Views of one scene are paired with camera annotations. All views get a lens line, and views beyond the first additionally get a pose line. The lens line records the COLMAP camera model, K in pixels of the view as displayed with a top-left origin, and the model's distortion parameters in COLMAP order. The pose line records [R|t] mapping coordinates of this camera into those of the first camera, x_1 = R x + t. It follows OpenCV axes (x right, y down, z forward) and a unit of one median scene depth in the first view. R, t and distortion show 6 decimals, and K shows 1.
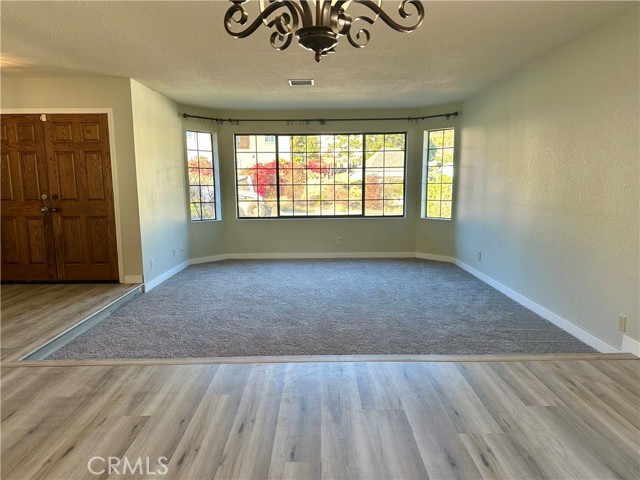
lens RADIAL K [[447.6, 0, 318.3], [0, 447.6, 241.1], [0, 0, 1]] dist [0.100065, -0.128711]
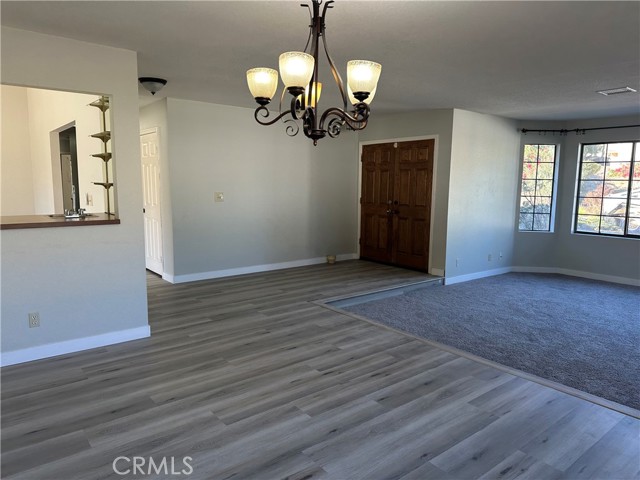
lens RADIAL K [[447.6, 0, 318.3], [0, 447.6, 241.1], [0, 0, 1]] dist [0.100065, -0.128711]
pose [[0.624026, 0.120060, -0.772125, 0.337383], [-0.124299, 0.990796, 0.053604, -0.025728], [0.771454, 0.062524, 0.633206, -0.027829]]
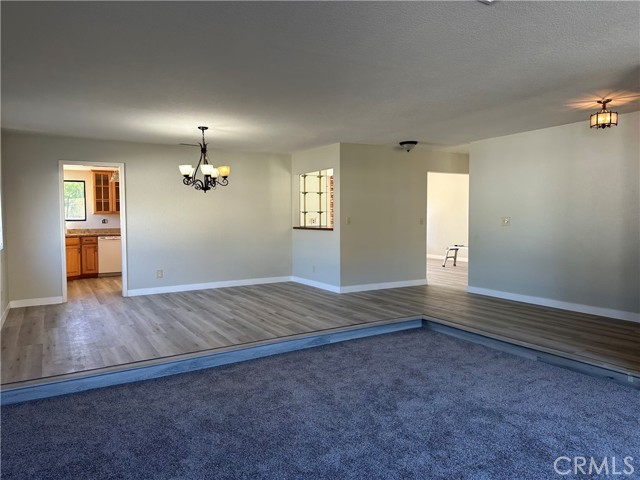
lens RADIAL K [[447.6, 0, 318.3], [0, 447.6, 241.1], [0, 0, 1]] dist [0.100065, -0.128711]
pose [[-0.874523, 0.034735, -0.483738, 0.309187], [-0.053504, 0.984433, 0.167416, -0.175415], [0.482024, 0.172291, -0.859051, 1.343778]]
